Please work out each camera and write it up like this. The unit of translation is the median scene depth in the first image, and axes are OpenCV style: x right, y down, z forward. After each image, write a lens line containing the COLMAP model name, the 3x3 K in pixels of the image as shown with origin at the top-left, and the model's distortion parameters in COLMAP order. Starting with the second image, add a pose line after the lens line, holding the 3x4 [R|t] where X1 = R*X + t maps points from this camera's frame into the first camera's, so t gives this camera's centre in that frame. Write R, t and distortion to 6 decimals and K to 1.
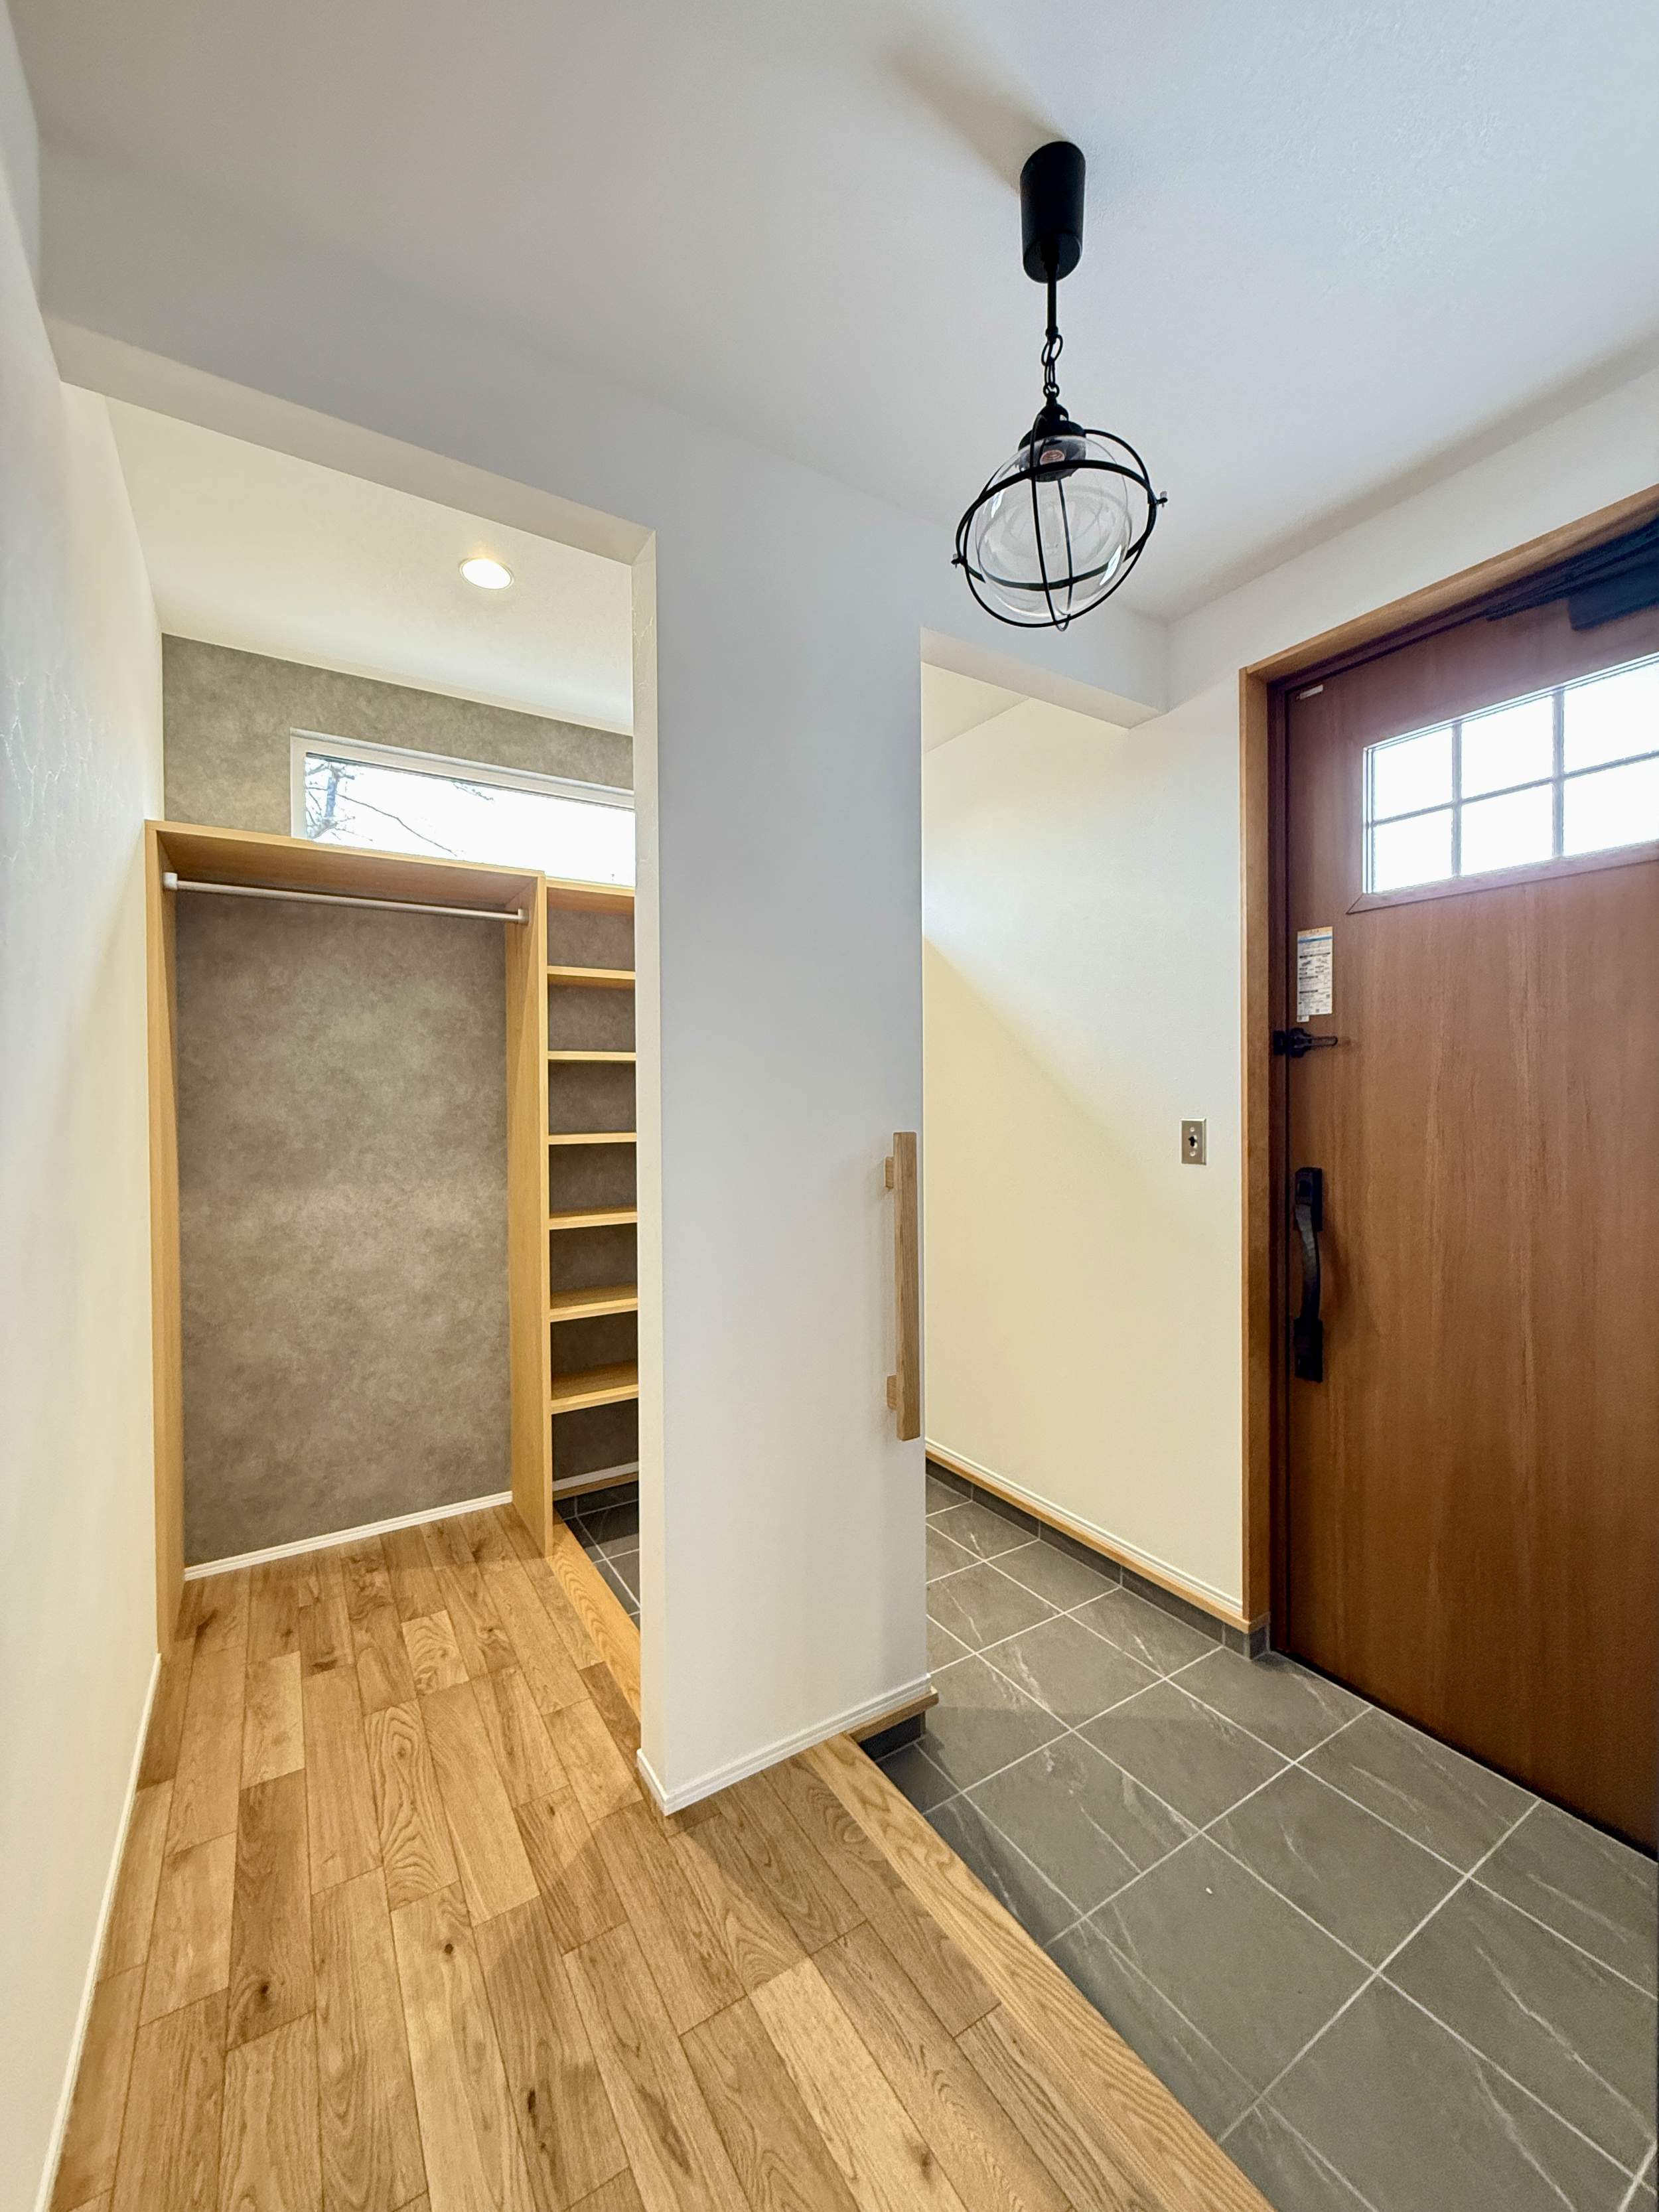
lens RADIAL K [[880.5, 0, 820.0], [0, 880.5, 1100.8], [0, 0, 1]] dist [-0.000496, -0.000071]
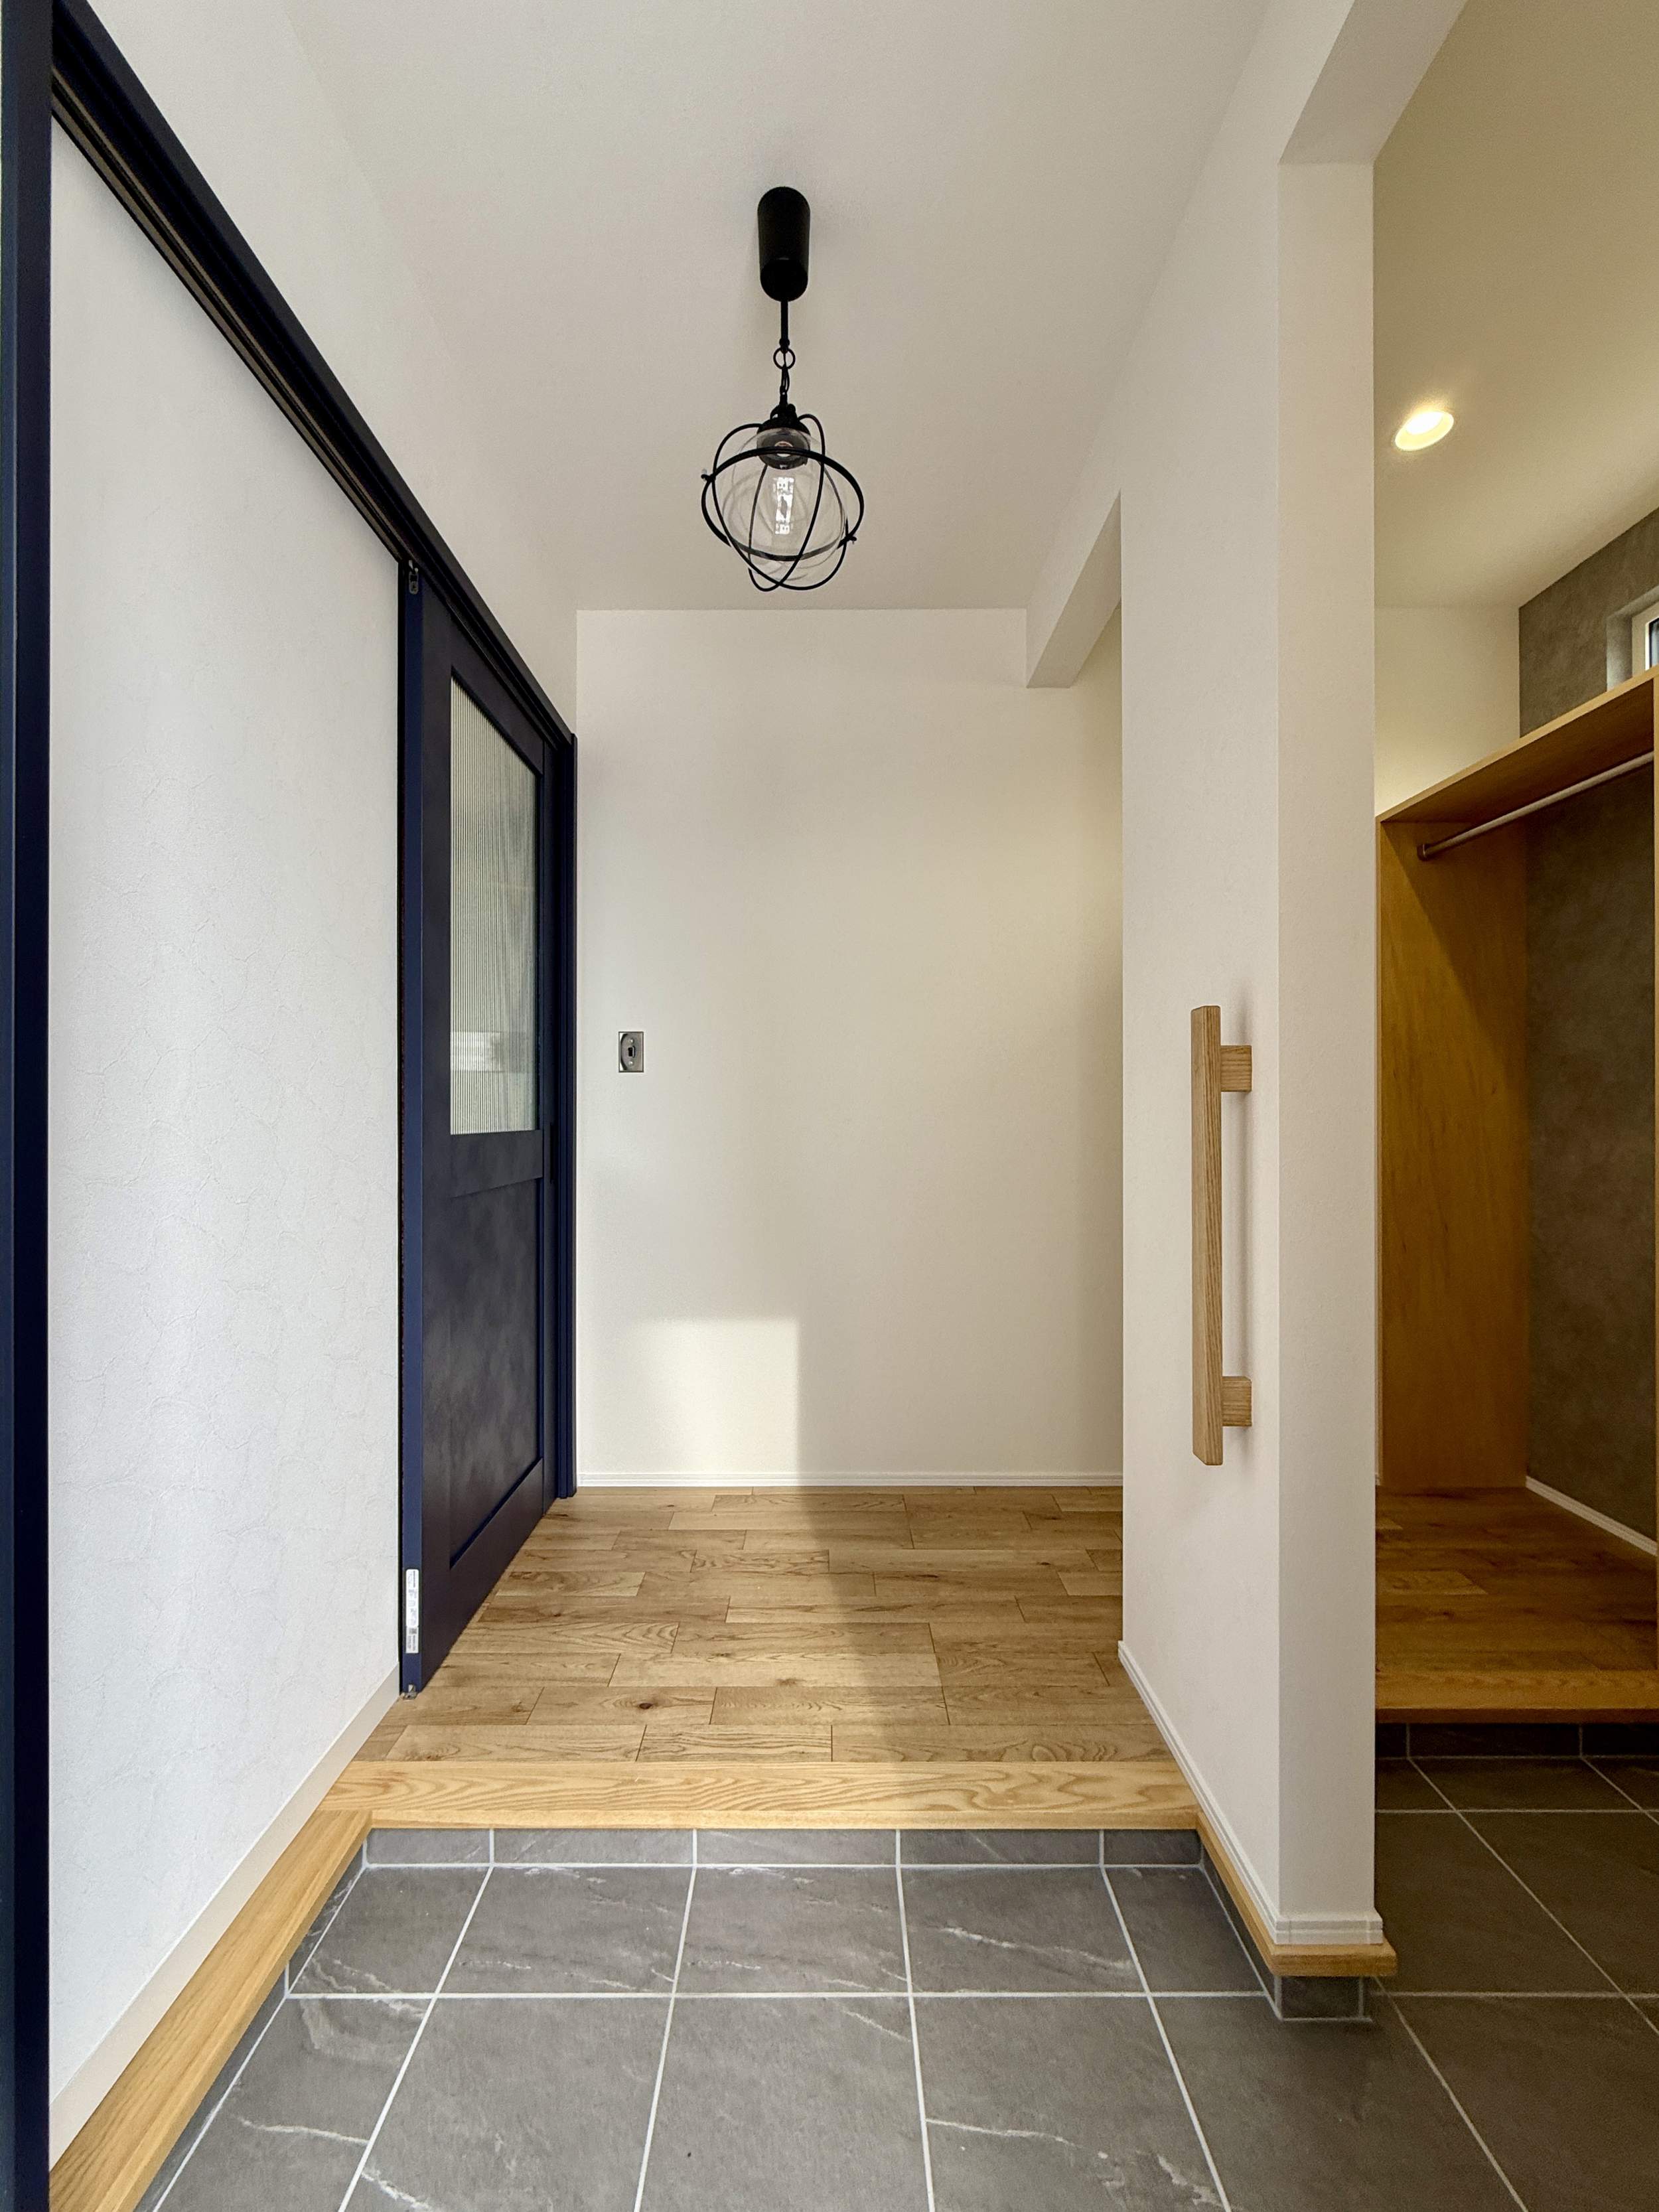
lens RADIAL K [[885.3, 0, 830.7], [0, 885.3, 1103.4], [0, 0, 1]] dist [-0.001207, -0.000144]
pose [[-0.520032, -0.001757, -0.854145, 0.967934], [-0.000465, 0.999998, -0.001774, 0.129628], [0.854147, -0.000525, -0.520032, 1.290897]]
